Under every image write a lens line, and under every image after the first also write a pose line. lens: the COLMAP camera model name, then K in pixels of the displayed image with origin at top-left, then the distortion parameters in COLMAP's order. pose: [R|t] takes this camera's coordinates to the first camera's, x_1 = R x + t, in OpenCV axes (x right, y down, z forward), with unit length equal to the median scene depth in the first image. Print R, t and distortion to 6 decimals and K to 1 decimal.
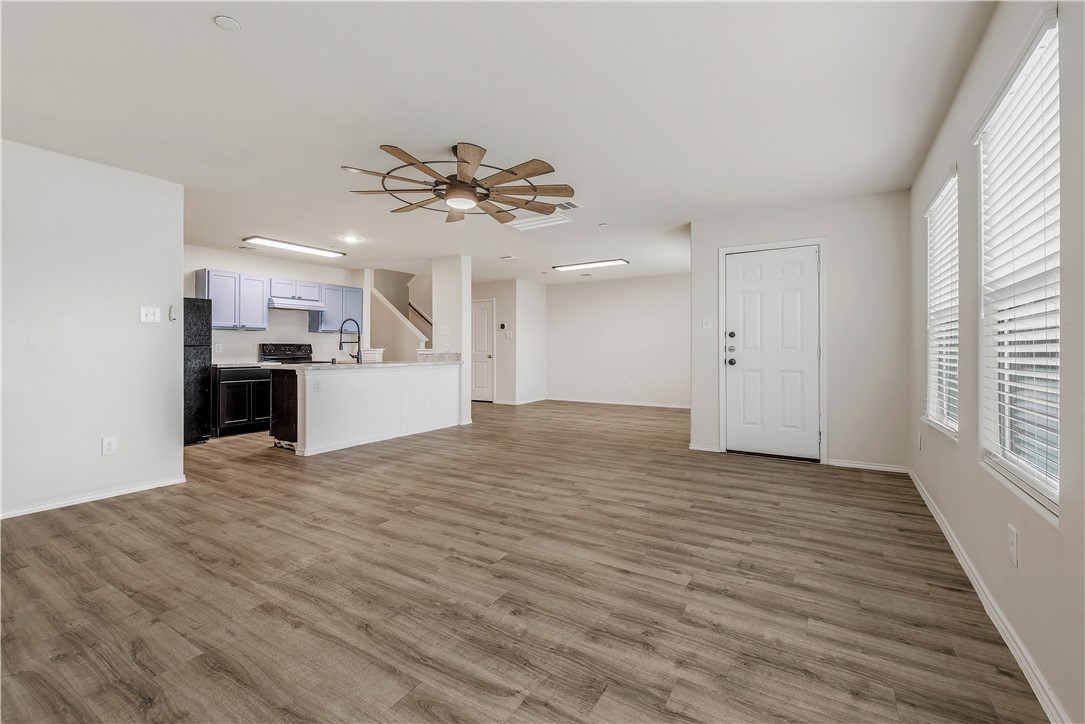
lens RADIAL K [[461.6, 0, 537.8], [0, 461.6, 351.1], [0, 0, 1]] dist [0.022363, -0.011540]
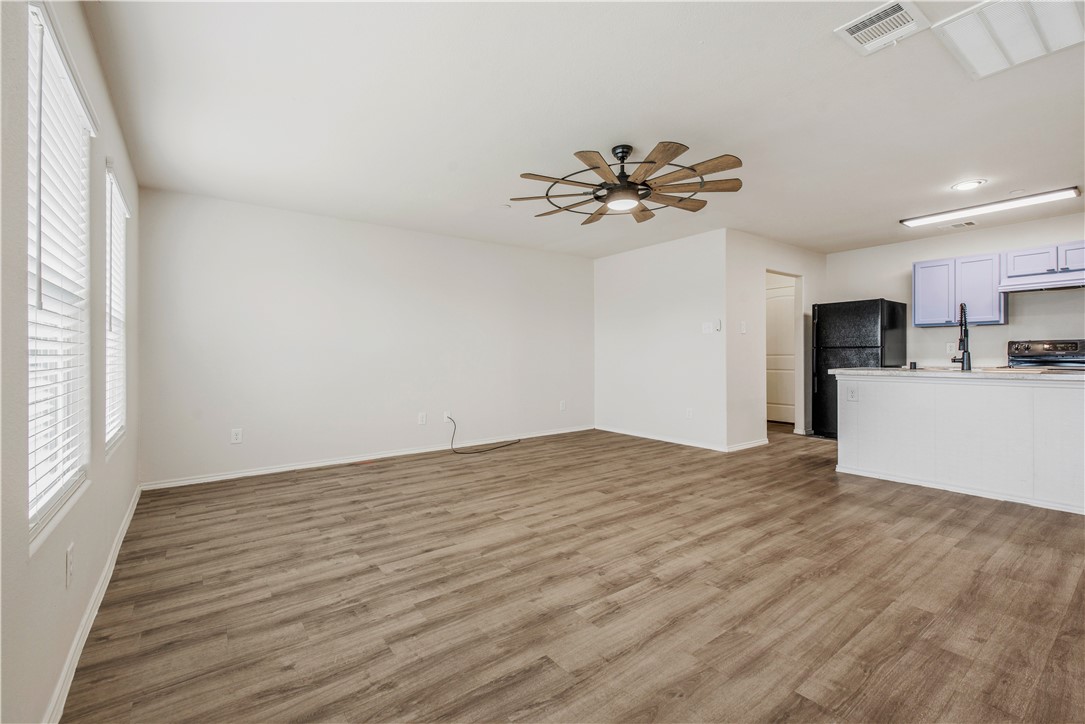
lens RADIAL K [[465.6, 0, 529.7], [0, 465.6, 353.9], [0, 0, 1]] dist [0.023104, -0.012520]
pose [[-0.369597, 0.004402, -0.929182, 0.998610], [0.006803, 0.999975, 0.002031, -0.006621], [0.929167, -0.005571, -0.369617, 1.426279]]
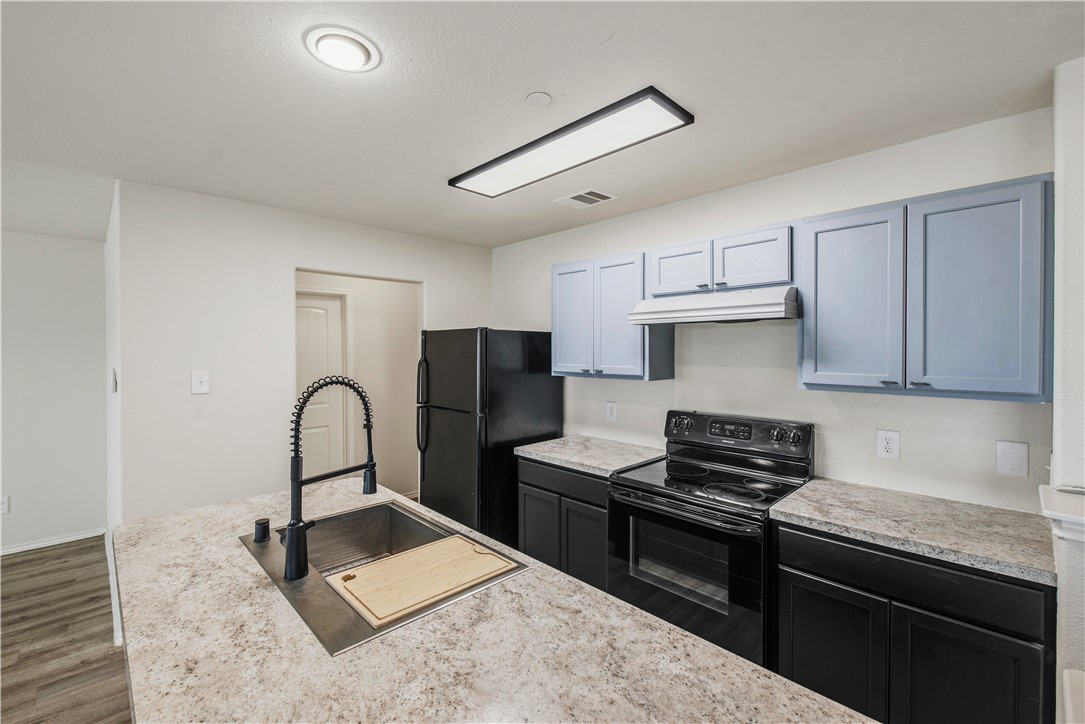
lens RADIAL K [[465.6, 0, 529.7], [0, 465.6, 353.9], [0, 0, 1]] dist [0.023104, -0.012520]
pose [[-0.249748, 0.017950, -0.968145, -0.398712], [0.001841, 0.999835, 0.018062, -0.189205], [0.968309, 0.002729, -0.249740, 2.494174]]
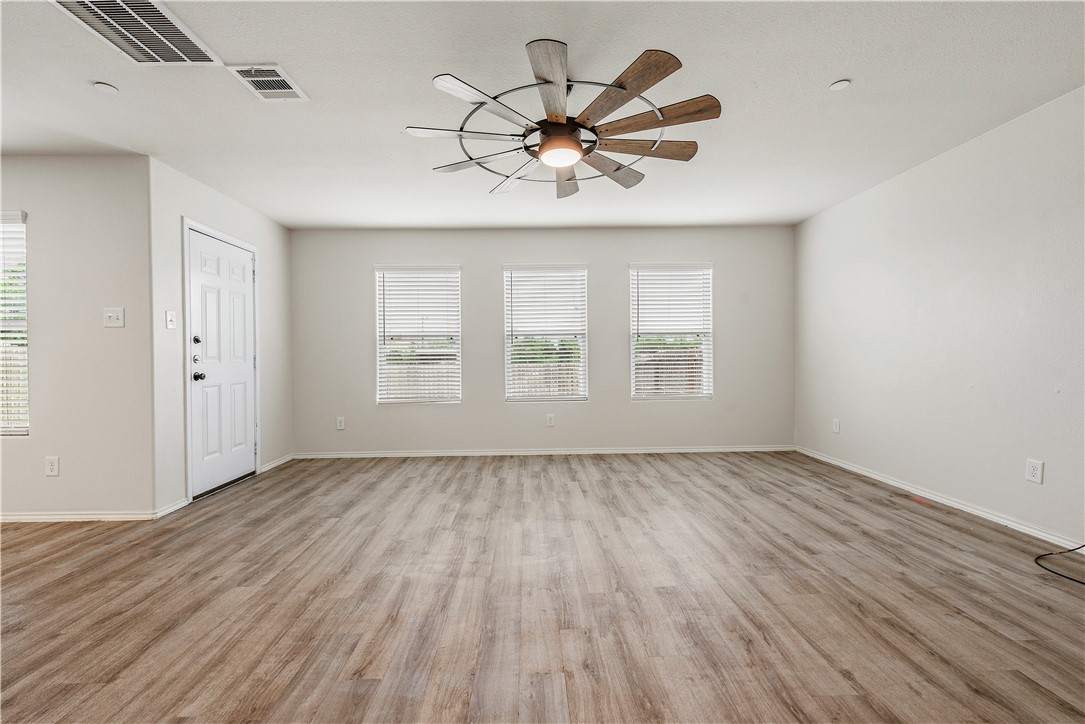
lens RADIAL K [[465.7, 0, 539.5], [0, 465.7, 364.0], [0, 0, 1]] dist [0.021426, -0.013204]
pose [[-0.554874, -0.004821, 0.831920, -0.932256], [0.015593, 0.999747, 0.016194, -0.000449], [-0.831788, 0.021958, -0.554659, 1.745163]]
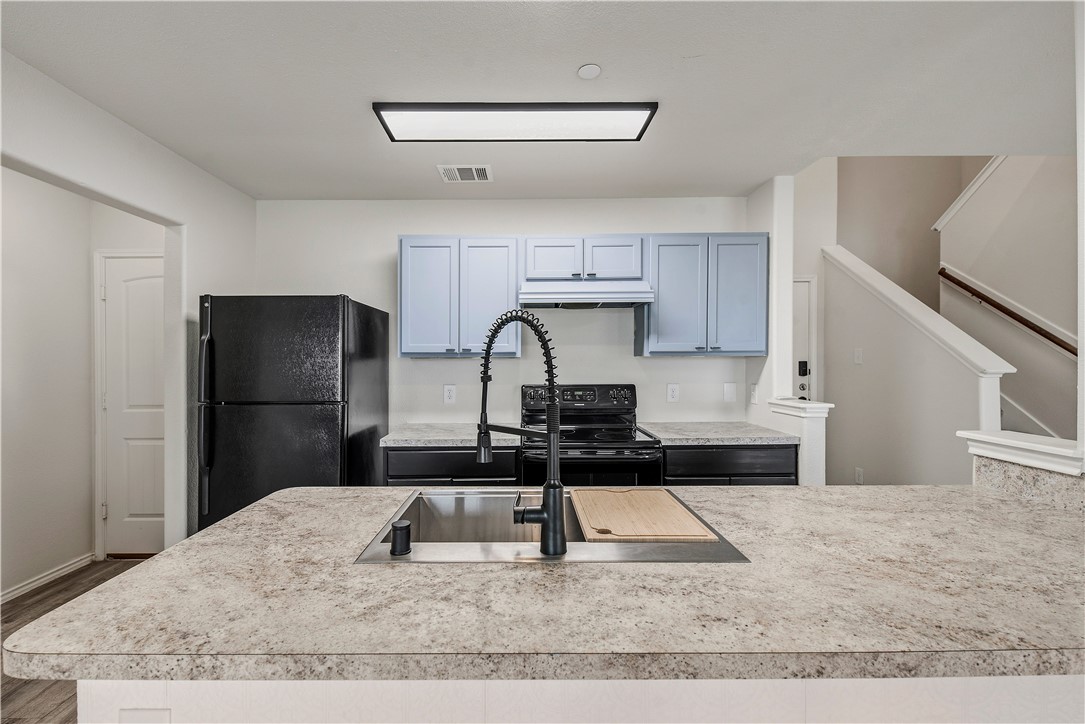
lens RADIAL K [[475.4, 0, 524.6], [0, 475.4, 358.9], [0, 0, 1]] dist [0.023454, -0.017132]
pose [[0.538464, -0.002241, -0.842645, -0.491094], [0.001232, 0.999997, -0.001872, -0.104788], [0.842648, -0.000030, 0.538466, 1.890733]]
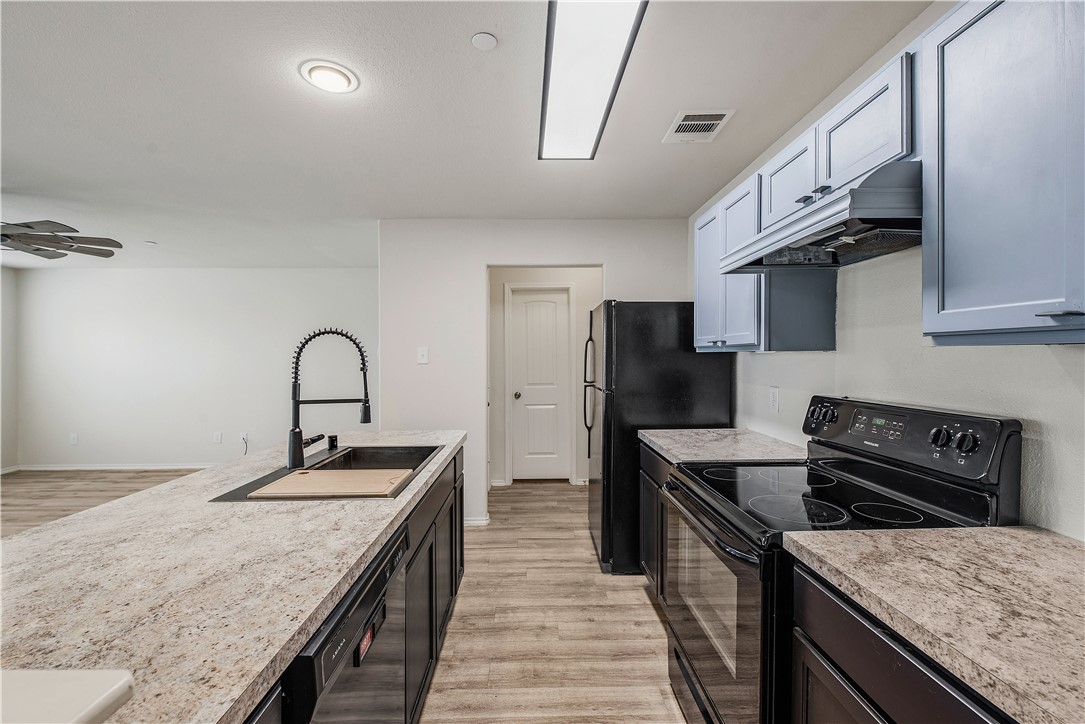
lens RADIAL K [[461.6, 0, 537.8], [0, 461.6, 351.1], [0, 0, 1]] dist [0.022363, -0.011540]
pose [[-0.840867, 0.005400, -0.541215, -0.748758], [0.010359, 0.999928, -0.006118, -0.109855], [0.541143, -0.010751, -0.840862, 2.916264]]
